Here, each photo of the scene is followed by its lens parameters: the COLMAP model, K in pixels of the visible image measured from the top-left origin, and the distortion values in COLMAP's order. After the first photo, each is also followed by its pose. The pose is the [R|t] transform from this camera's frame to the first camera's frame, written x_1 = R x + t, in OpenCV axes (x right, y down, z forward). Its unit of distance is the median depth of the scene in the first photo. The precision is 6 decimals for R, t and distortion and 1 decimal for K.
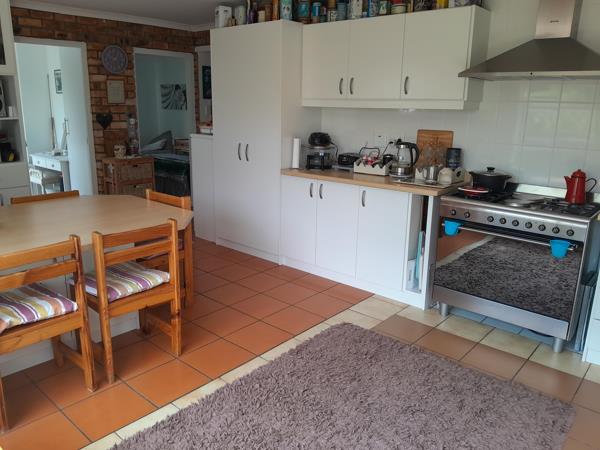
lens RADIAL K [[470.8, 0, 300.0], [0, 470.8, 225.0], [0, 0, 1]] dist [-0.005645, -0.005402]
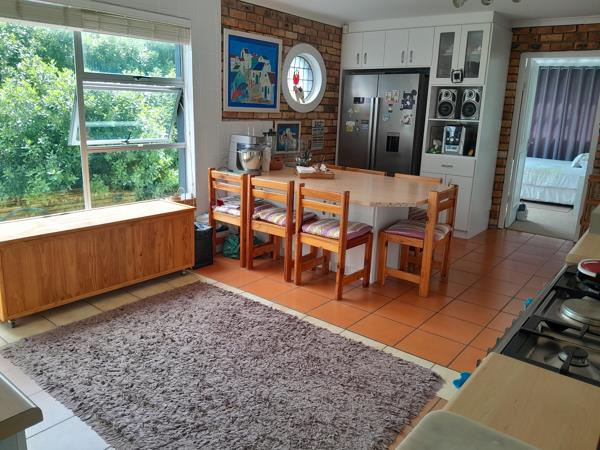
lens RADIAL K [[479.8, 0, 300.0], [0, 479.8, 225.0], [0, 0, 1]] dist [-0.009817, -0.009826]
pose [[0.040896, 0.232427, -0.971754, 0.584018], [-0.289867, 0.933500, 0.211078, -0.093997], [0.956193, 0.273047, 0.105550, 0.453105]]
